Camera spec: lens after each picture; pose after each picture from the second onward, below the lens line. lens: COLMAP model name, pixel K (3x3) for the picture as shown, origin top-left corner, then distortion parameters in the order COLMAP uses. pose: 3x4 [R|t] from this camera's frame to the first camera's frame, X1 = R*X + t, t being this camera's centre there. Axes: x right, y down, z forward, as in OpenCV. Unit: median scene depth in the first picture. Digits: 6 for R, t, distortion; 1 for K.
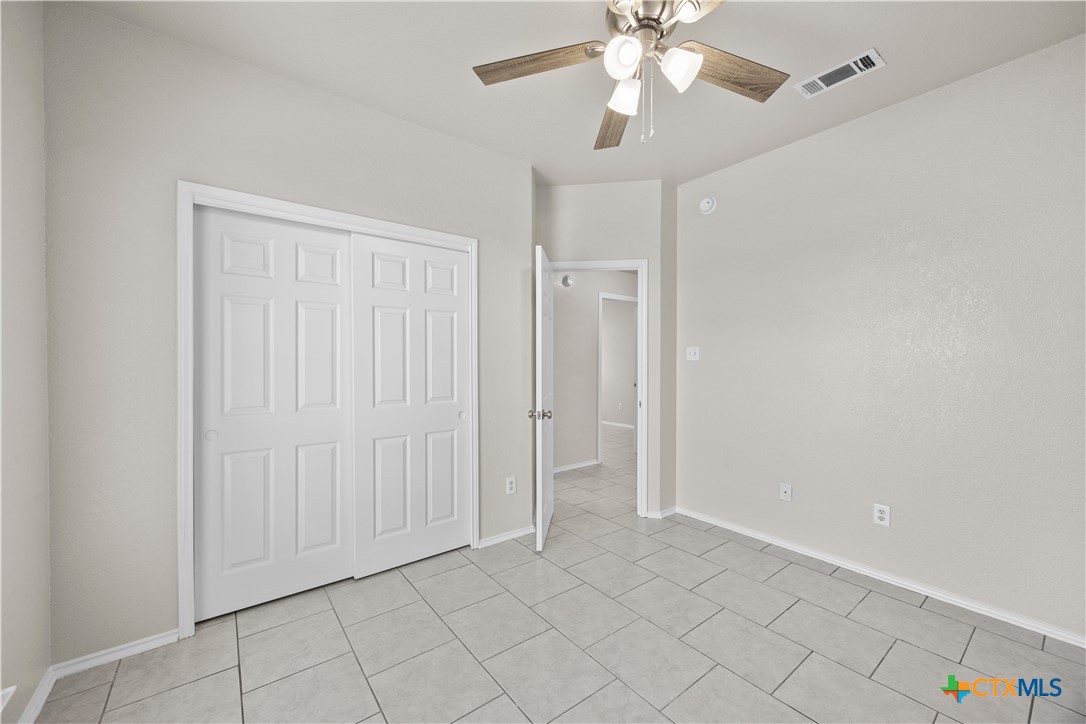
lens RADIAL K [[419.1, 0, 536.8], [0, 419.1, 363.5], [0, 0, 1]] dist [-0.003143, -0.000144]
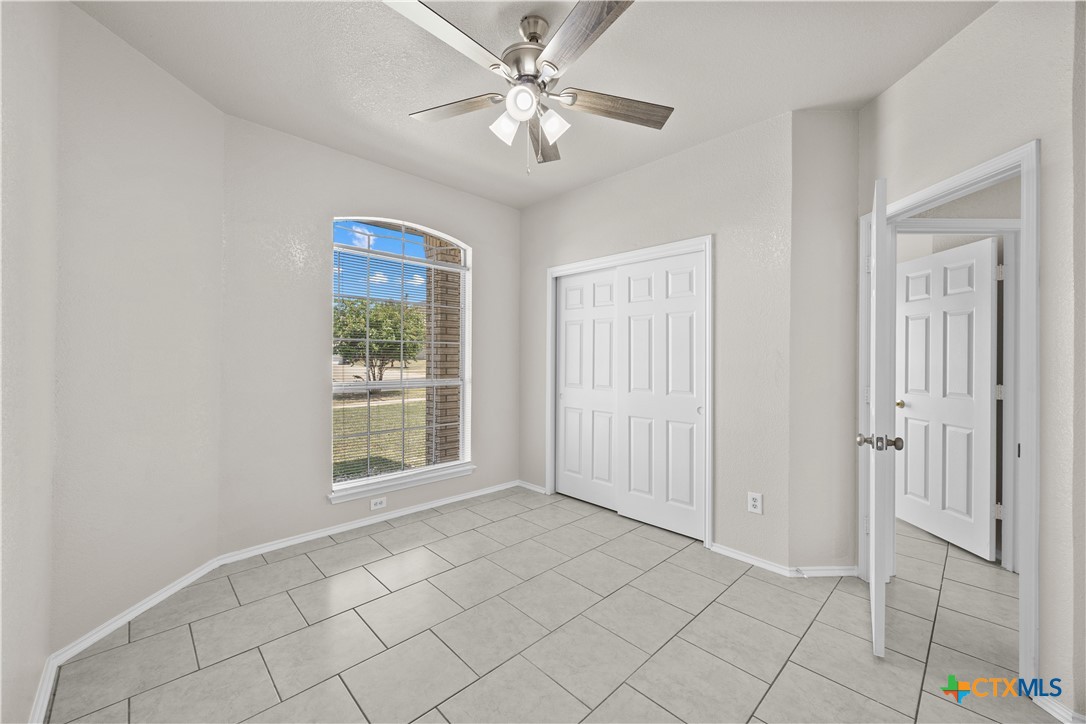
lens RADIAL K [[419.1, 0, 543.7], [0, 419.1, 364.4], [0, 0, 1]] dist [-0.003143, -0.000144]
pose [[0.117638, 0.012146, -0.992982, 0.851899], [-0.014829, 0.999835, 0.010473, 0.005149], [0.992946, 0.013493, 0.117799, 0.538964]]
